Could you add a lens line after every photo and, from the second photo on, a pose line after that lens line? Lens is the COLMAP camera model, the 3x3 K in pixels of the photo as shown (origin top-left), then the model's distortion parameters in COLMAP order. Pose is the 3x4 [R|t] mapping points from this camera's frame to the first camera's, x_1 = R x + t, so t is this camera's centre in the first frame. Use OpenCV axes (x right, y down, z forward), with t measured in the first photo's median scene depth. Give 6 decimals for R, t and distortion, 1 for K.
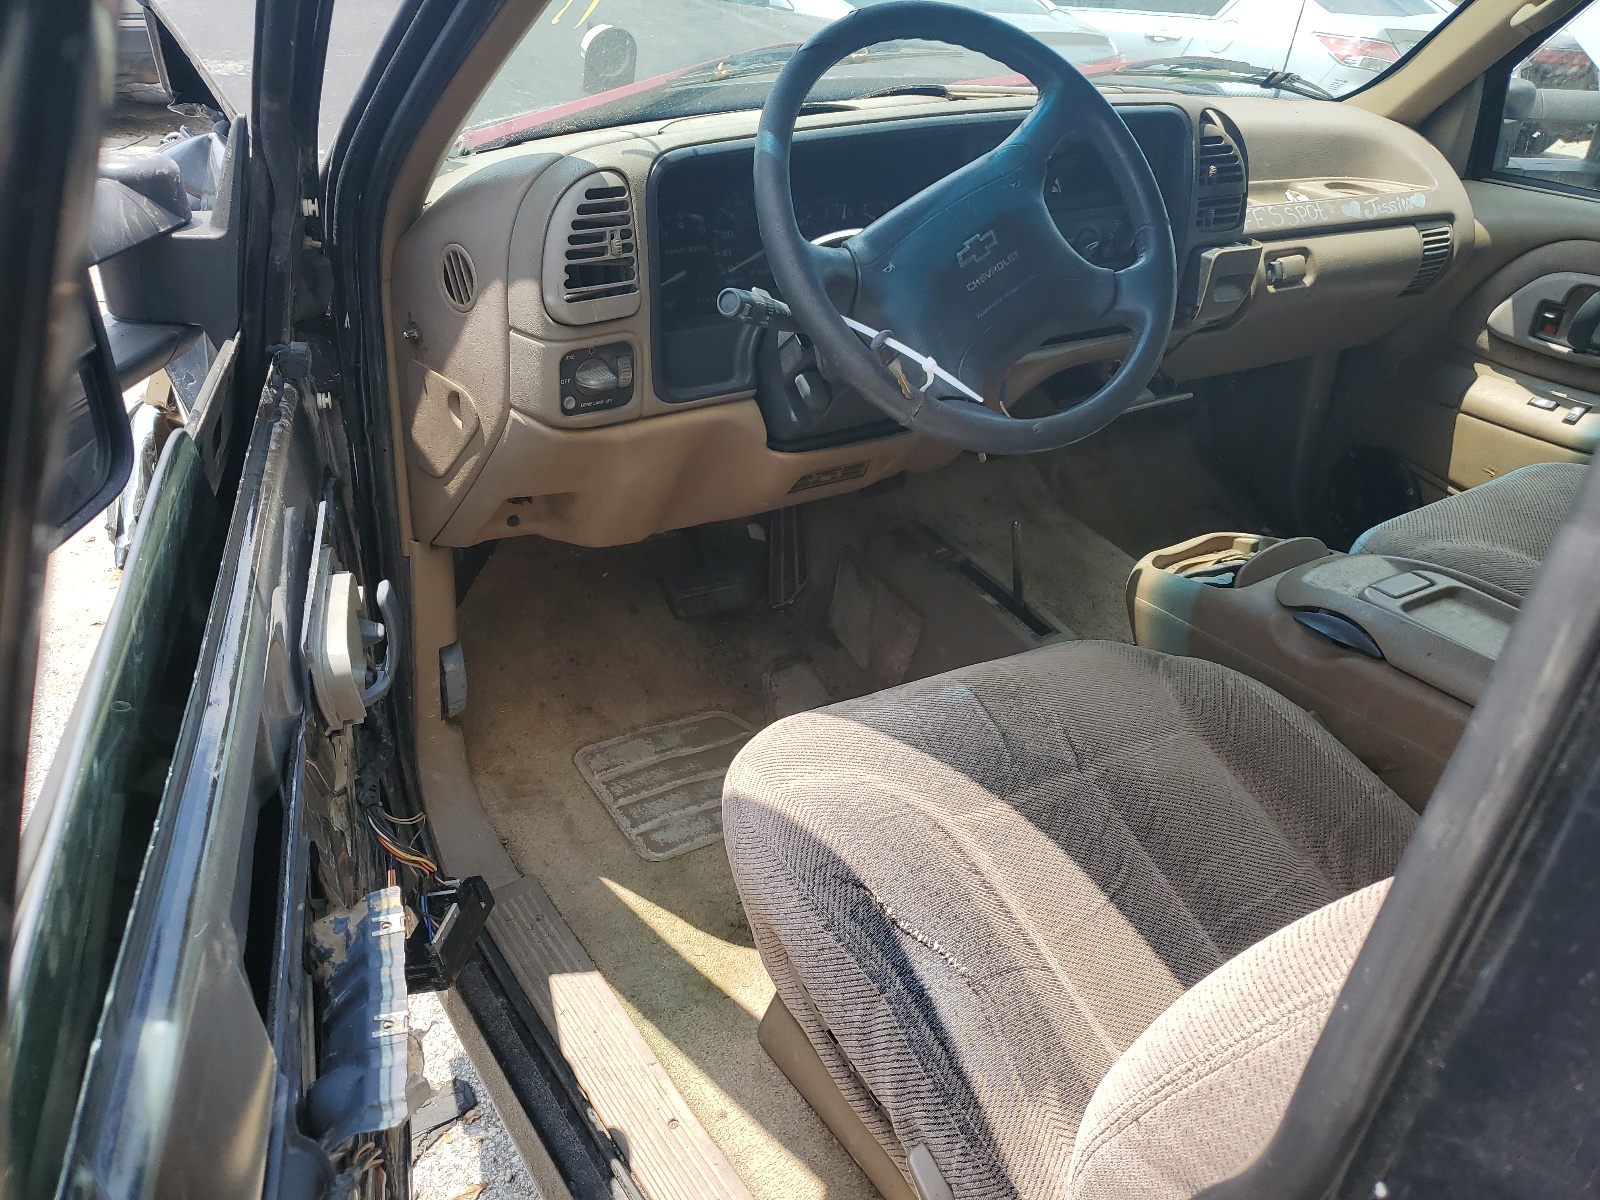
lens RADIAL K [[1243.6, 0, 800.0], [0, 1243.6, 600.0], [0, 0, 1]] dist [0.152507, -0.181037]
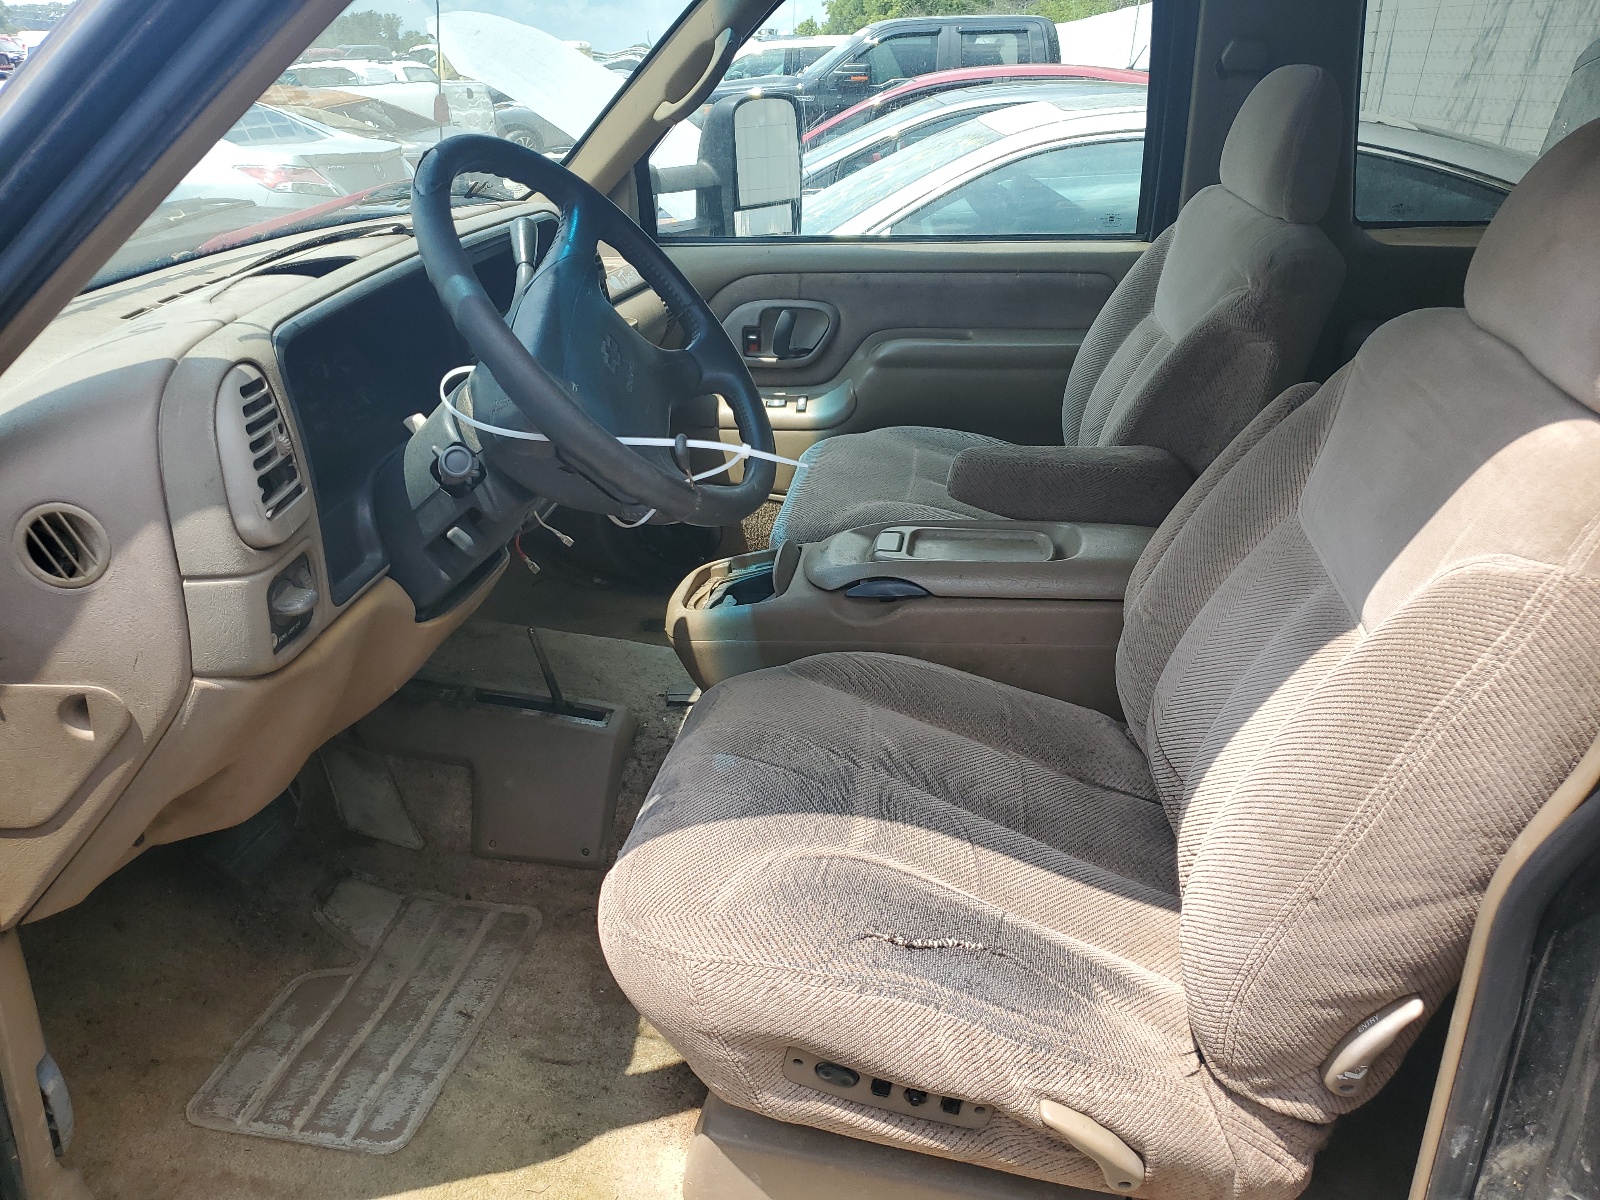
lens RADIAL K [[1243.7, 0, 800.0], [0, 1243.7, 600.0], [0, 0, 1]] dist [0.067109, -0.006447]
pose [[0.684616, -0.356876, 0.635563, -0.376965], [0.409444, 0.909665, 0.069742, -0.080637], [-0.603039, 0.212481, 0.768893, 0.130556]]
